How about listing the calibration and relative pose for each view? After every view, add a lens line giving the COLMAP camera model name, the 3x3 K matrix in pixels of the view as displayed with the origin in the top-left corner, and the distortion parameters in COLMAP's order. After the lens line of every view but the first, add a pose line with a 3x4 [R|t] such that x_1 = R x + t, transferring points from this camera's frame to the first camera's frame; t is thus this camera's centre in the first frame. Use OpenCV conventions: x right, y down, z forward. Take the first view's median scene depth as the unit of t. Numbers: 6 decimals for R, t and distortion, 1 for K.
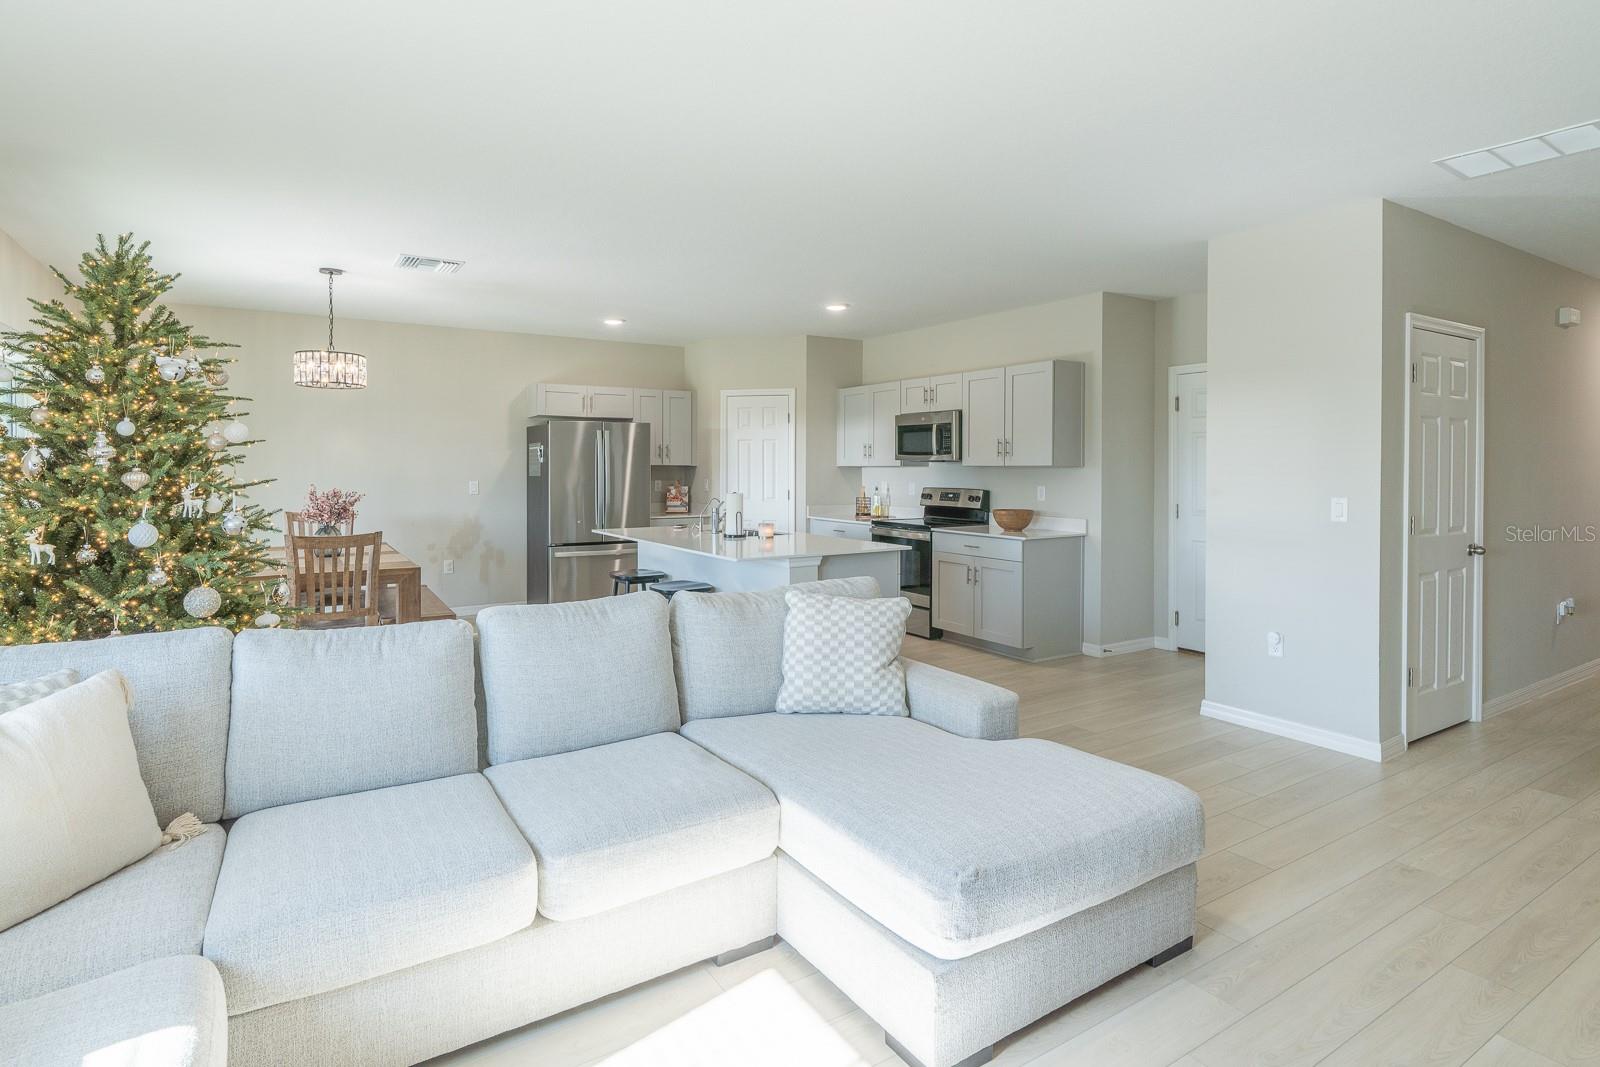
lens RADIAL K [[852.1, 0, 766.5], [0, 852.1, 474.4], [0, 0, 1]] dist [-0.002347, 0.000927]
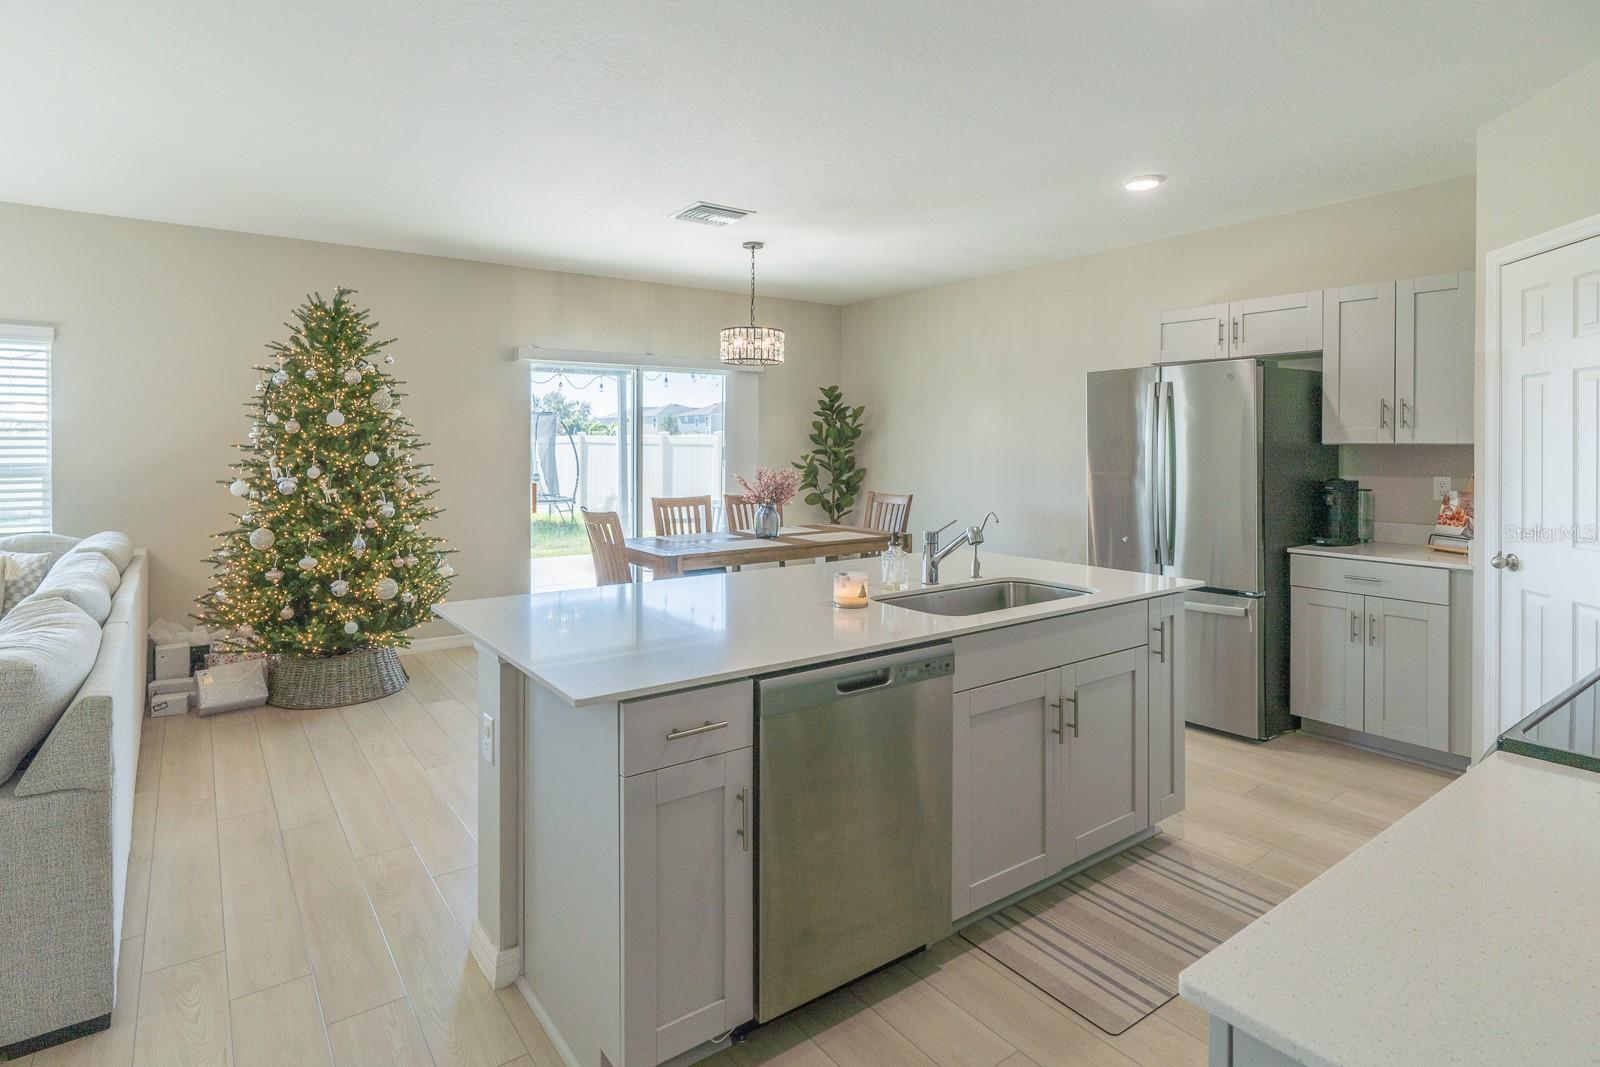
lens RADIAL K [[829.4, 0, 799.9], [0, 829.4, 445.9], [0, 0, 1]] dist [-0.006599, -0.000775]
pose [[0.077472, 0.002679, -0.996991, 0.414429], [-0.011157, 0.999936, 0.001820, -0.009522], [0.996932, 0.010982, 0.077497, 0.893451]]
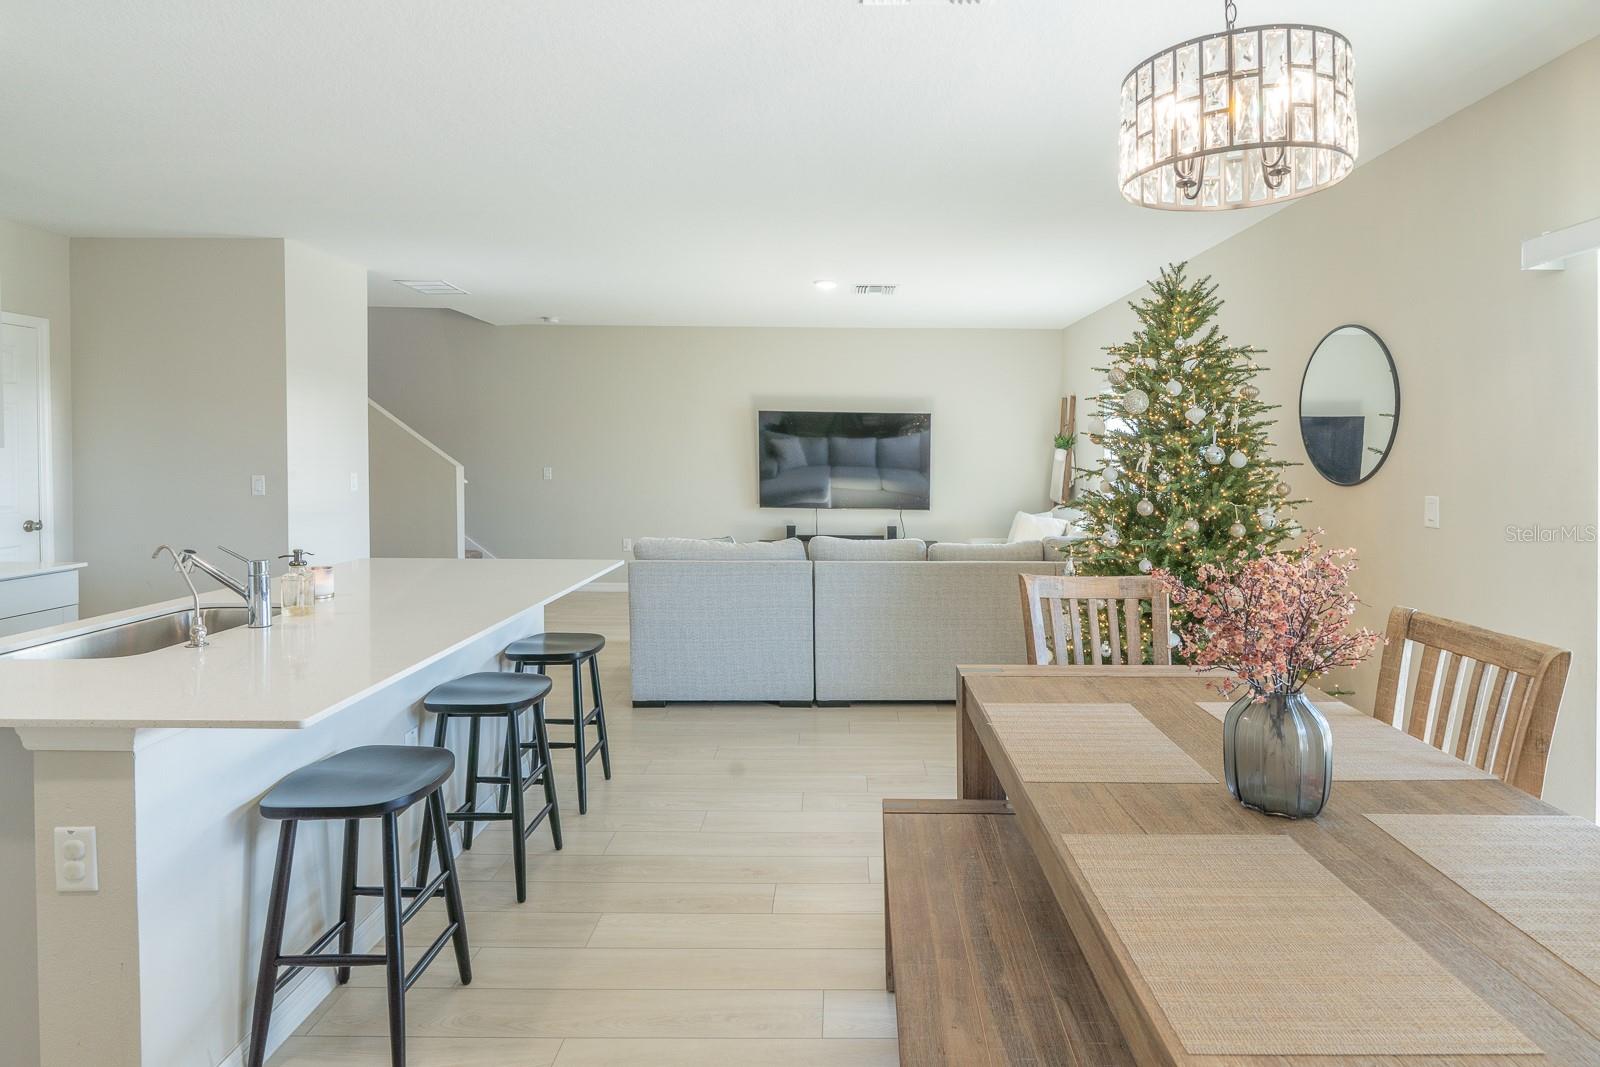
lens RADIAL K [[838.3, 0, 837.4], [0, 838.3, 474.4], [0, 0, 1]] dist [-0.001120, 0.001513]
pose [[-0.857544, -0.020040, 0.514020, -0.469305], [-0.002241, 0.999377, 0.035224, -0.013492], [-0.514406, 0.029055, -0.857055, 1.195982]]
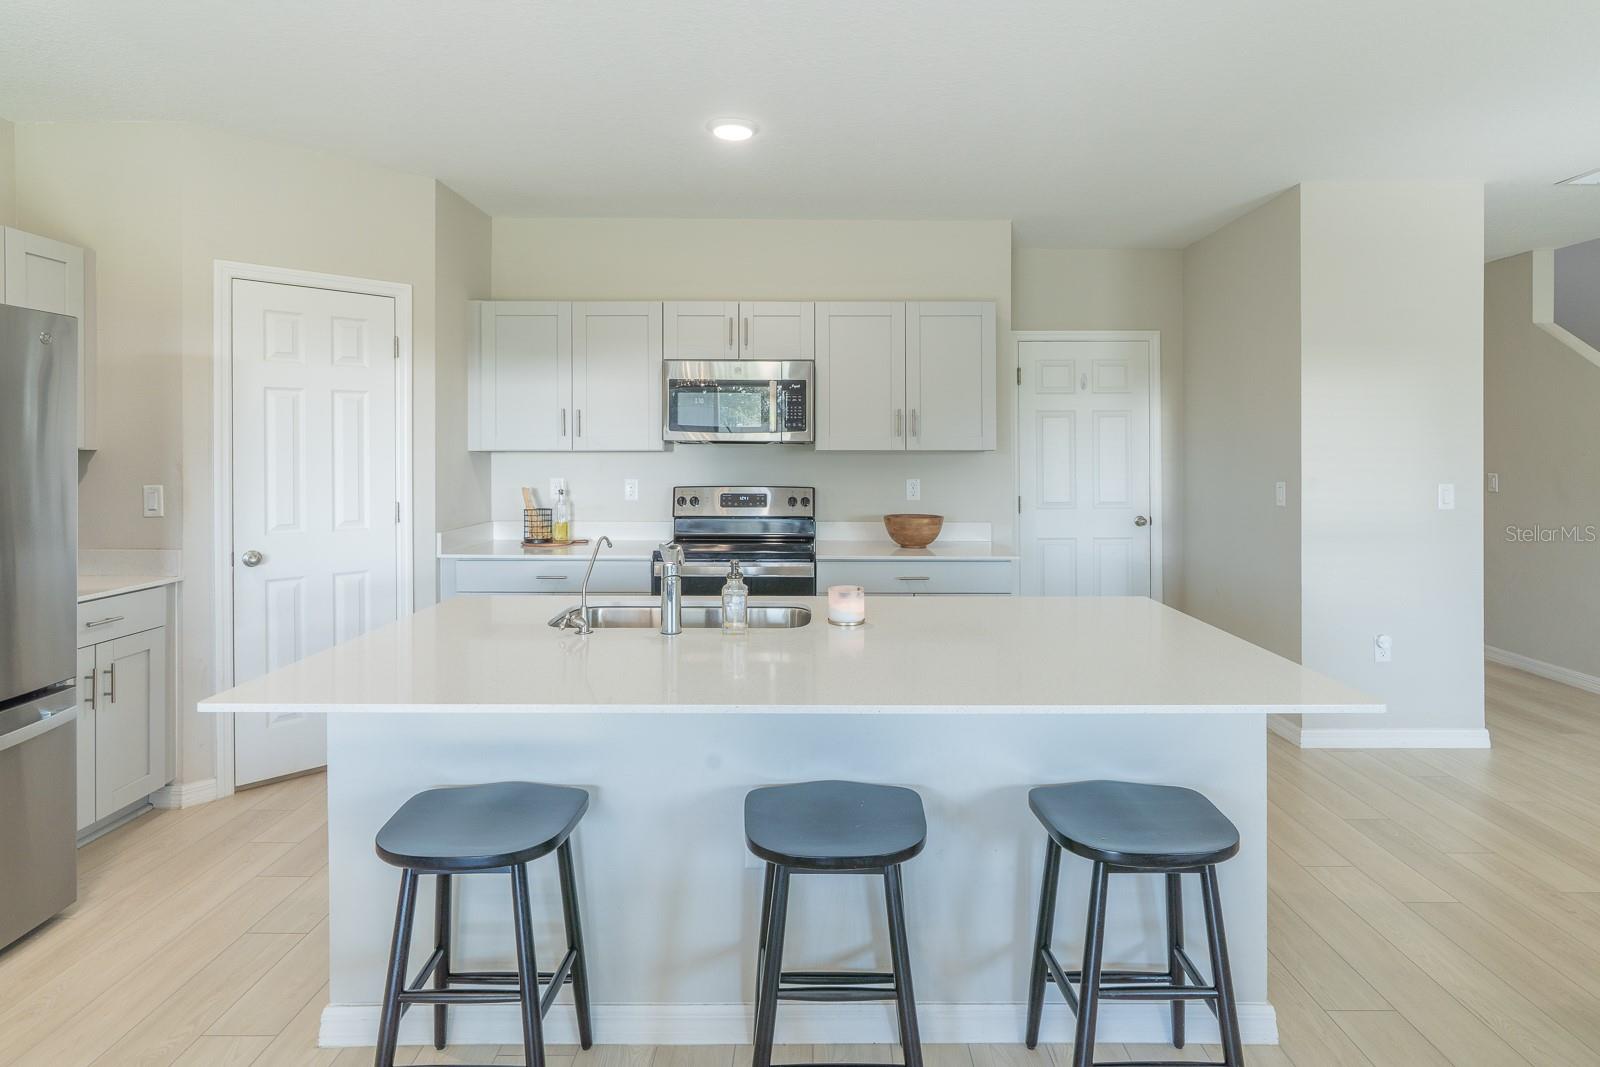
lens RADIAL K [[845.8, 0, 825.7], [0, 845.8, 459.4], [0, 0, 1]] dist [0.000061, 0.000558]
pose [[0.512358, -0.009206, 0.858723, -0.337126], [0.008747, 0.999947, 0.005501, -0.007455], [-0.858728, 0.004692, 0.512411, 0.756206]]
